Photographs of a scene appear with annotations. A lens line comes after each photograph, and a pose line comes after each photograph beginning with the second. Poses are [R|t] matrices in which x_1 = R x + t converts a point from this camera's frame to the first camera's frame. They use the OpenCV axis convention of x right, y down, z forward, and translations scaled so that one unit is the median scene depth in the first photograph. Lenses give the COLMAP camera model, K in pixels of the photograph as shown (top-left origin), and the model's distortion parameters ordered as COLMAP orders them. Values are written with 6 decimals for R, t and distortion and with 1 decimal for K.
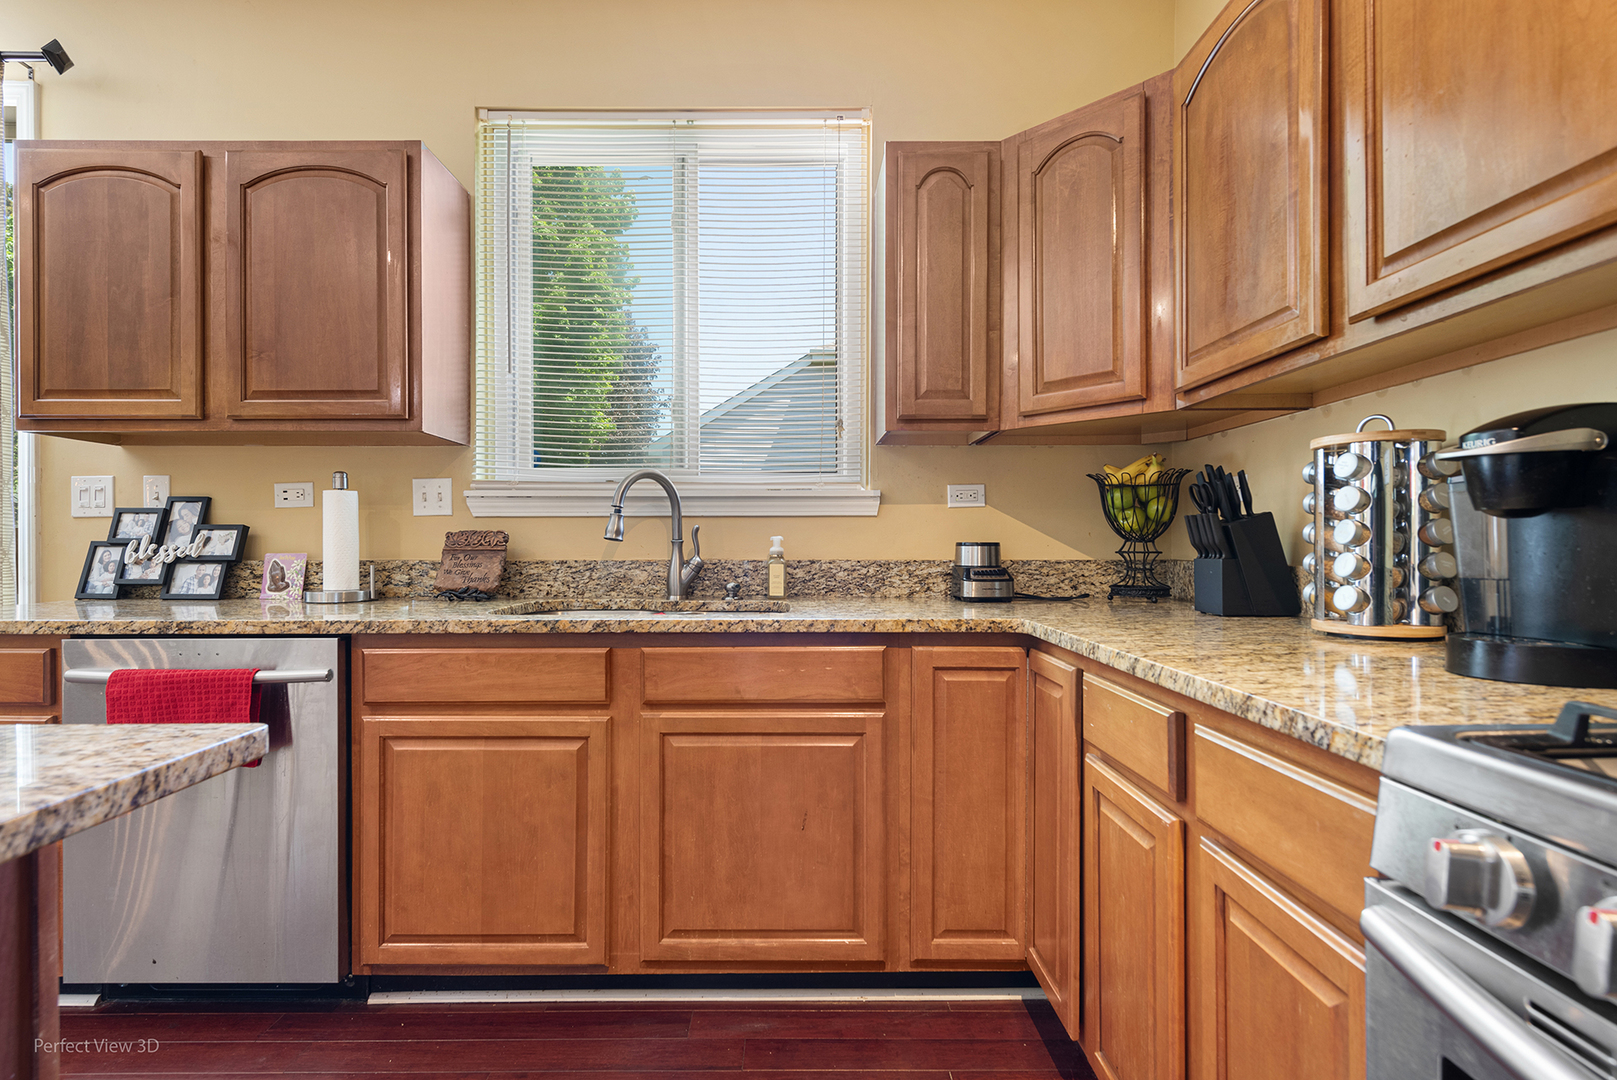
lens RADIAL K [[779.8, 0, 807.4], [0, 779.8, 546.2], [0, 0, 1]] dist [0.002443, 0.000460]
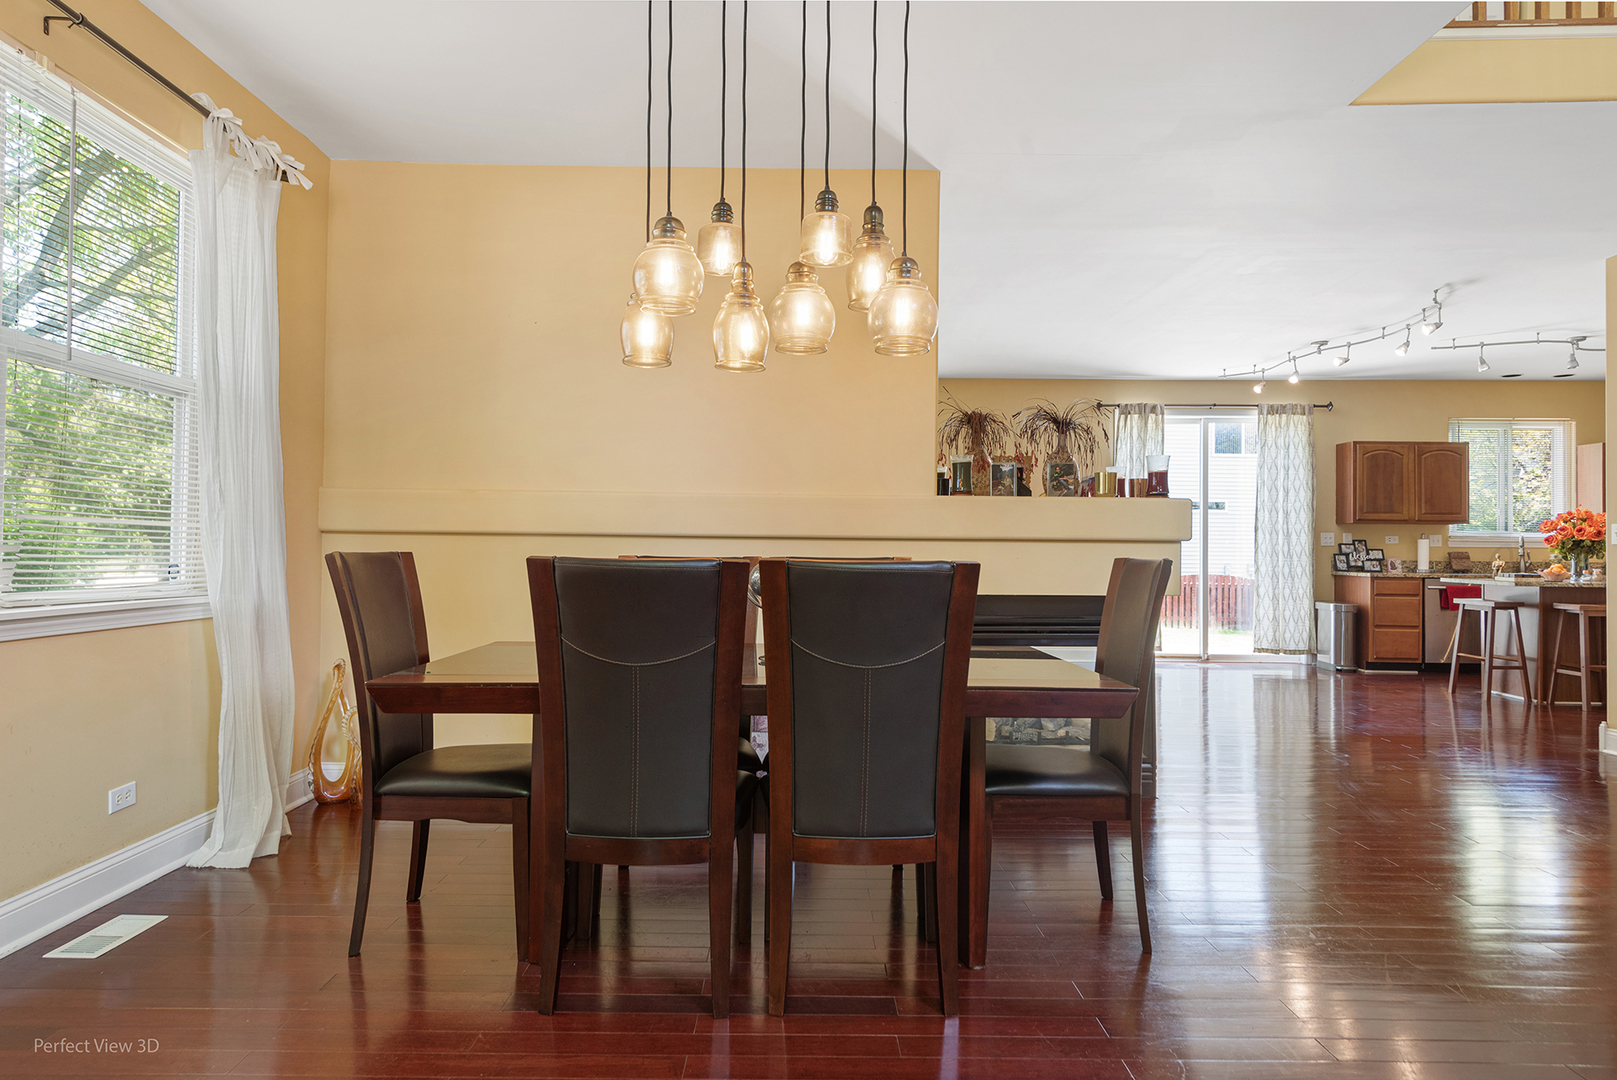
lens RADIAL K [[1023.0, 0, 807.7], [0, 1023.0, 543.2], [0, 0, 1]] dist [-0.000907, -0.000314]
pose [[0.999920, 0.012316, 0.003008, -3.138433], [-0.012309, 0.999922, -0.002201, -0.013021], [-0.003035, 0.002163, 0.999993, -3.254277]]
